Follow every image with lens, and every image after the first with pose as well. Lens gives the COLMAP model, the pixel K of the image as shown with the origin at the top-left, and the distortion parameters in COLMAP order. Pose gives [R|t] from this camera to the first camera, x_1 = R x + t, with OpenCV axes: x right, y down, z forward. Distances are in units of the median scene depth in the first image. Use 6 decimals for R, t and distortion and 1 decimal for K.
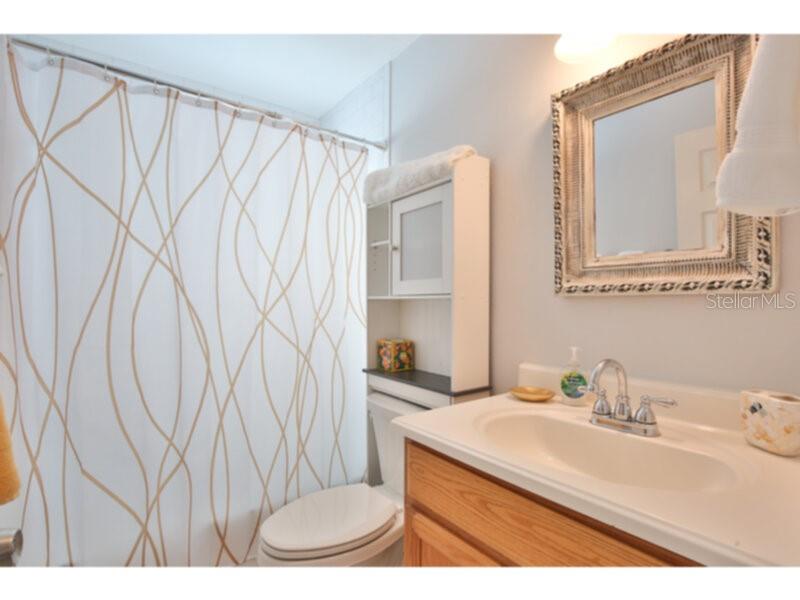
lens RADIAL K [[406.8, 0, 400.0], [0, 406.8, 300.0], [0, 0, 1]] dist [0.002985, 0.000062]
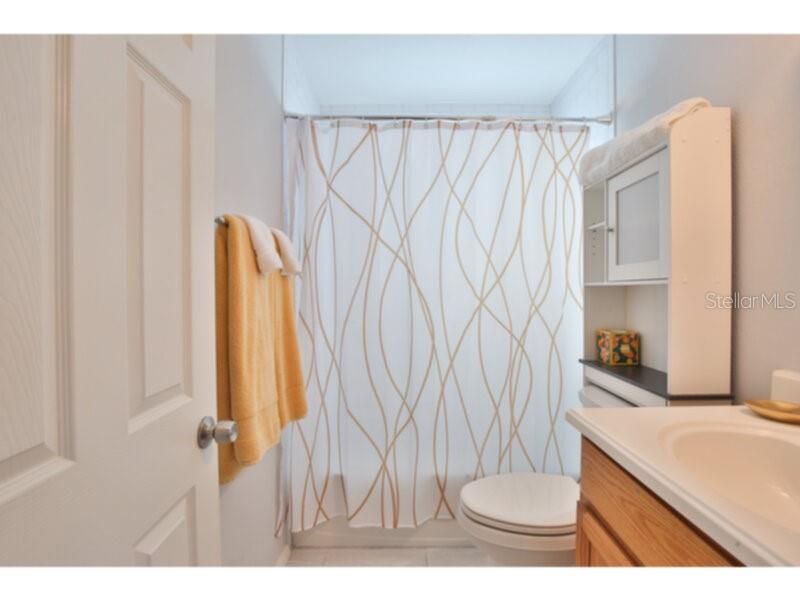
lens RADIAL K [[395.5, 0, 401.0], [0, 395.5, 283.3], [0, 0, 1]] dist [0.016625, -0.000565]
pose [[0.811622, -0.013459, -0.584028, 0.125103], [0.007270, 0.999890, -0.012940, 0.000966], [0.584138, 0.006257, 0.811630, -0.001896]]
